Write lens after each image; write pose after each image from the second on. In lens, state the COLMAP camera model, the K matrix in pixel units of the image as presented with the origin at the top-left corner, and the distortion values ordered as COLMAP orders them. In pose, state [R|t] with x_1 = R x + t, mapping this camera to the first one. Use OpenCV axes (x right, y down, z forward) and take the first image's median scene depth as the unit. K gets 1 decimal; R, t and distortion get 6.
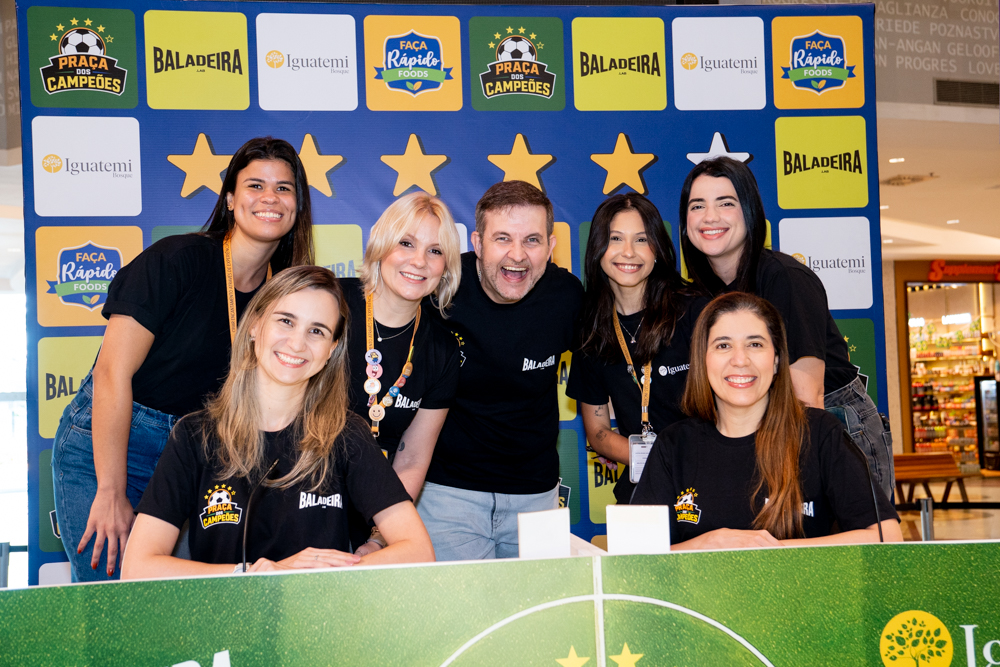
lens RADIAL K [[1326.3, 0, 503.1], [0, 1326.3, 333.0], [0, 0, 1]] dist [0.094755, 0.361747]
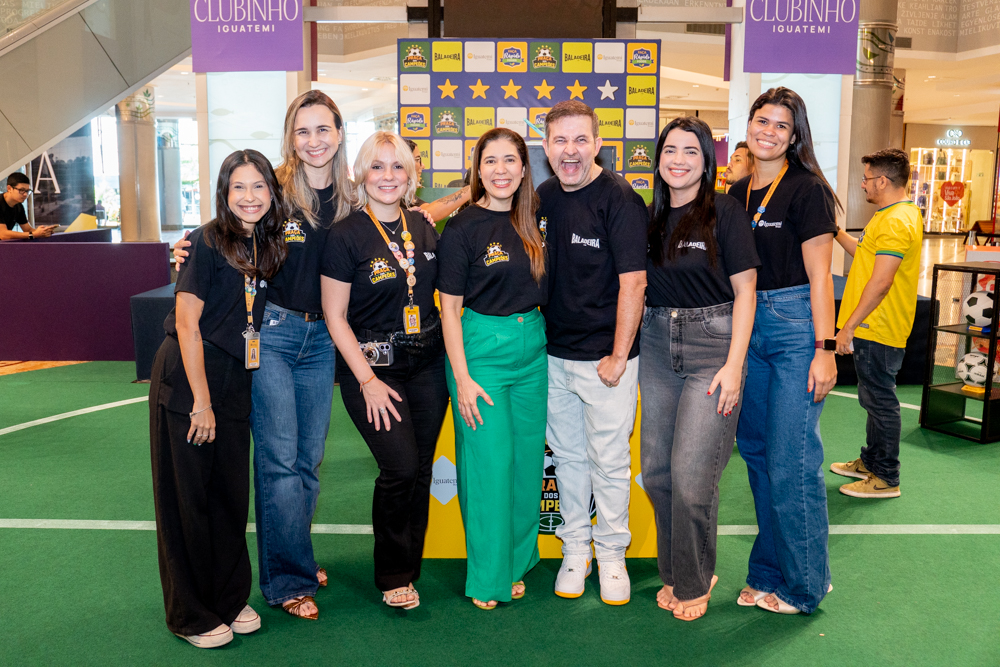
lens RADIAL K [[849.0, 0, 475.3], [0, 849.0, 319.9], [0, 0, 1]] dist [-0.115735, 0.139838]
pose [[0.988914, 0.055956, -0.137539, 0.163818], [-0.027748, 0.979601, 0.199028, 0.019109], [0.145870, -0.193005, 0.970294, -1.136315]]
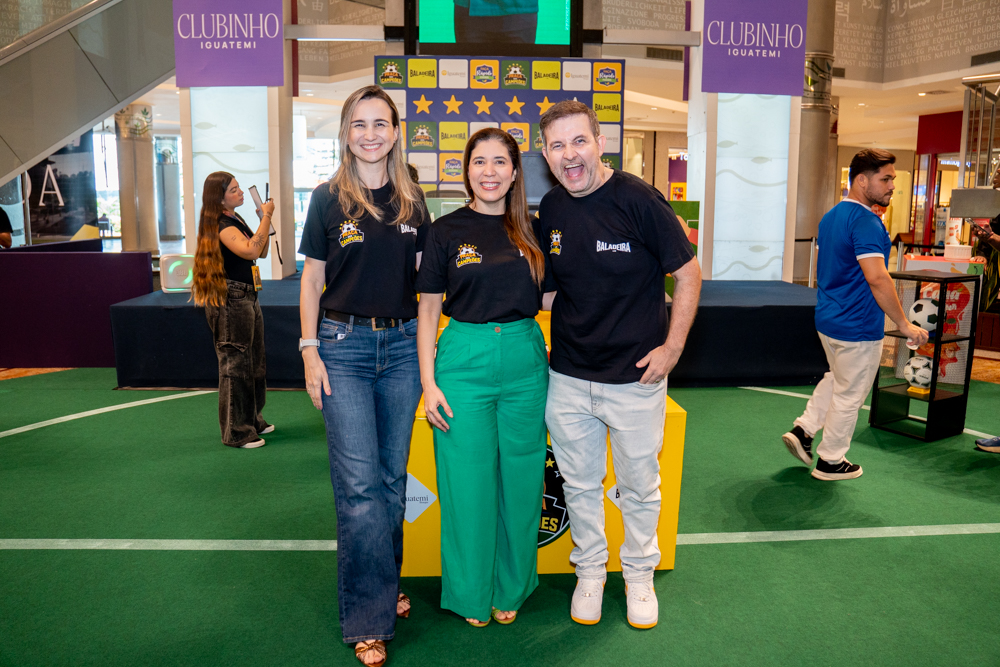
lens RADIAL K [[766.3, 0, 502.4], [0, 766.3, 332.9], [0, 0, 1]] dist [-0.134321, 0.110117]
pose [[0.995752, 0.052340, -0.075754, 0.161581], [-0.035172, 0.976551, 0.212392, 0.030658], [0.085094, -0.208825, 0.974244, -1.024564]]
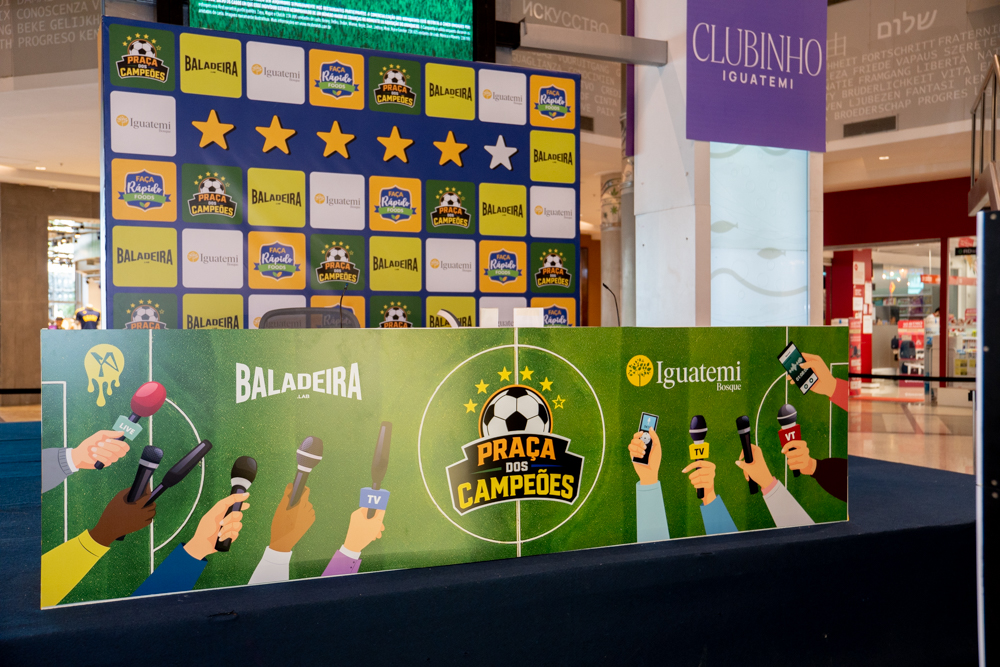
lens RADIAL K [[1009.1, 0, 500.0], [0, 1009.1, 333.5], [0, 0, 1]] dist [-0.016305, 0.191426]
pose [[0.953383, 0.027481, 0.300510, -0.255152], [-0.043564, 0.997947, 0.046949, 0.055456], [-0.298602, -0.057851, 0.952623, -0.329180]]
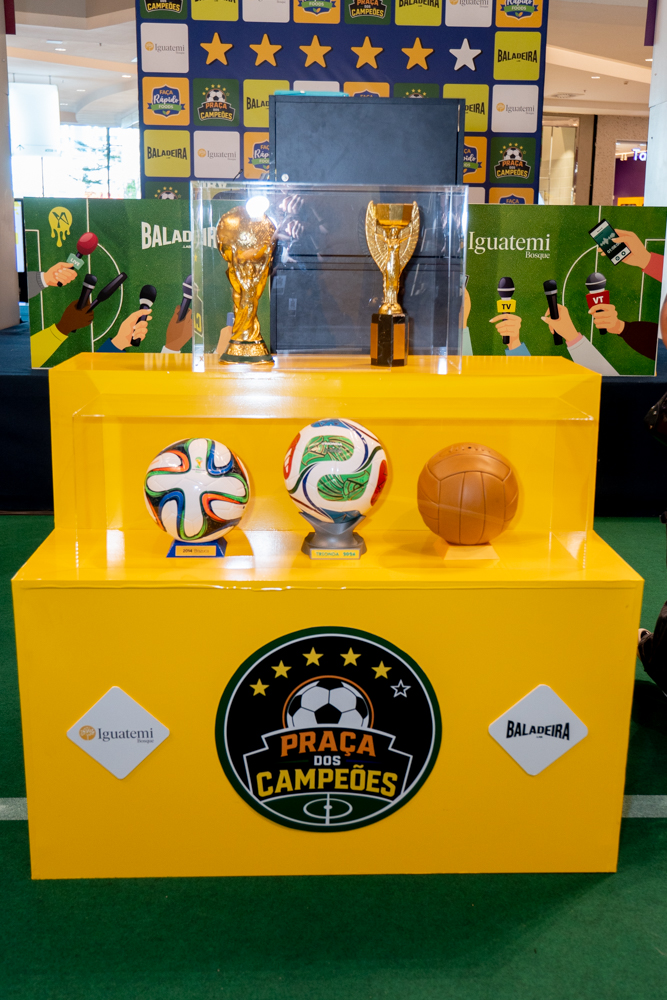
lens RADIAL K [[1114.3, 0, 343.6], [0, 1114.3, 466.9], [0, 0, 1]] dist [-0.027188, 0.198328]
pose [[0.993589, 0.066841, -0.091179, 0.183700], [-0.041964, 0.966933, 0.251554, 0.063905], [0.104978, -0.246115, 0.963539, -0.855844]]
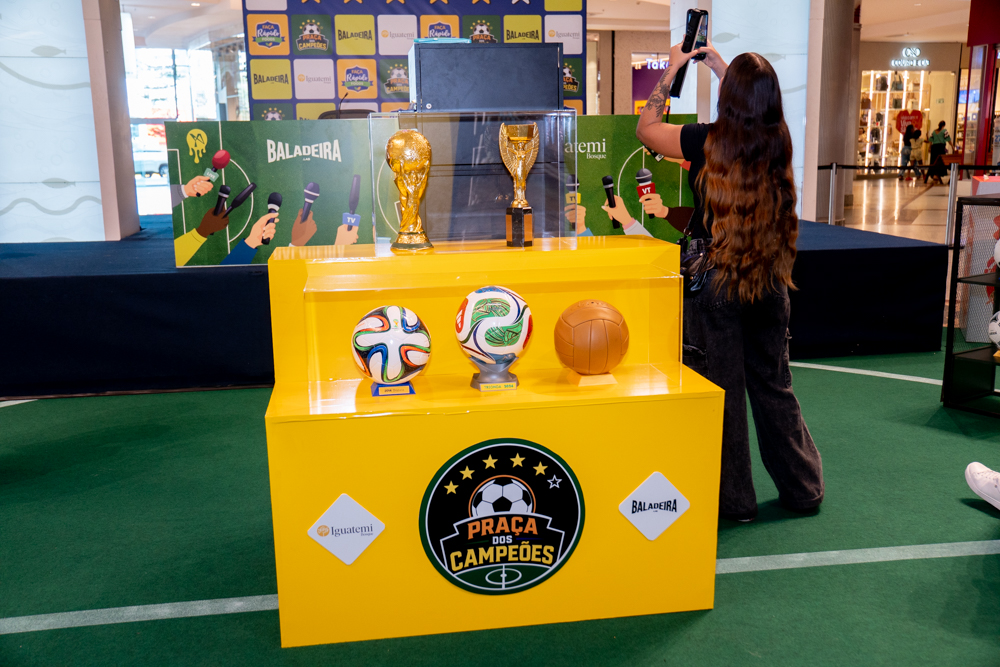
lens RADIAL K [[1009.1, 0, 500.0], [0, 1009.1, 333.5], [0, 0, 1]] dist [-0.016305, 0.191426]
pose [[0.999874, 0.013061, 0.009071, 0.121729], [-0.014825, 0.971973, 0.234625, 0.051538], [-0.005752, -0.234730, 0.972044, -0.990794]]
